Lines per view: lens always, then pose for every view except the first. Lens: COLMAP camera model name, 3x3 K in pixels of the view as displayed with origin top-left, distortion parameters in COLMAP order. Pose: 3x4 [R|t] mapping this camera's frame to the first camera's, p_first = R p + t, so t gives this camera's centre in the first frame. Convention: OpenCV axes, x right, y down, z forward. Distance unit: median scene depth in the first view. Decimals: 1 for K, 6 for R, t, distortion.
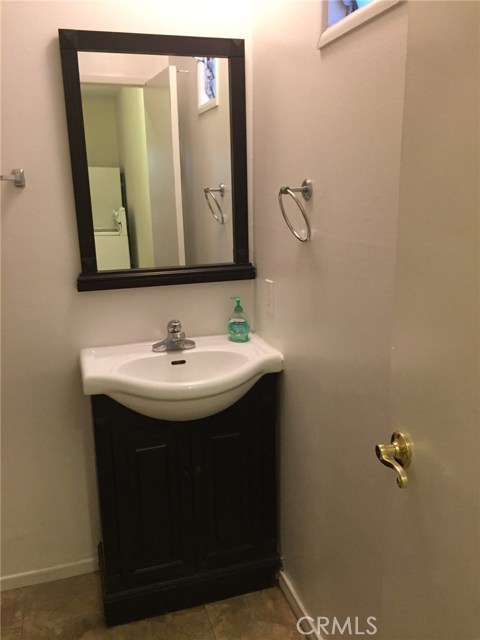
lens RADIAL K [[541.6, 0, 240.0], [0, 541.6, 320.0], [0, 0, 1]] dist [0.078083, -0.108975]
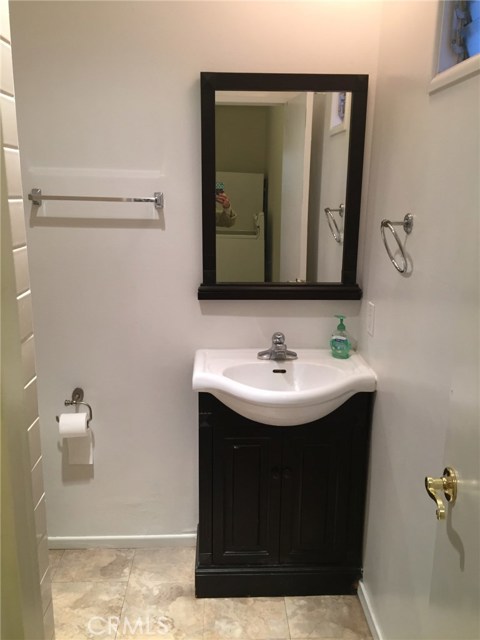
lens RADIAL K [[541.6, 0, 240.0], [0, 541.6, 320.0], [0, 0, 1]] dist [0.078083, -0.108975]
pose [[0.964458, 0.091314, -0.247957, 0.070515], [-0.090729, 0.995780, 0.013810, -0.031982], [0.248172, 0.009178, 0.968672, -0.075046]]
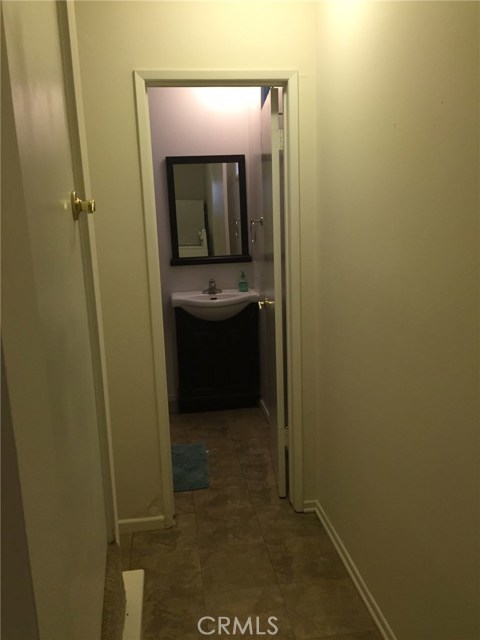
lens RADIAL K [[541.6, 0, 240.0], [0, 541.6, 320.0], [0, 0, 1]] dist [0.078083, -0.108975]
pose [[0.986120, 0.015999, -0.165260, 0.354473], [-0.021938, 0.999175, -0.034173, 0.236337], [0.164577, 0.037324, 0.985658, -1.138792]]
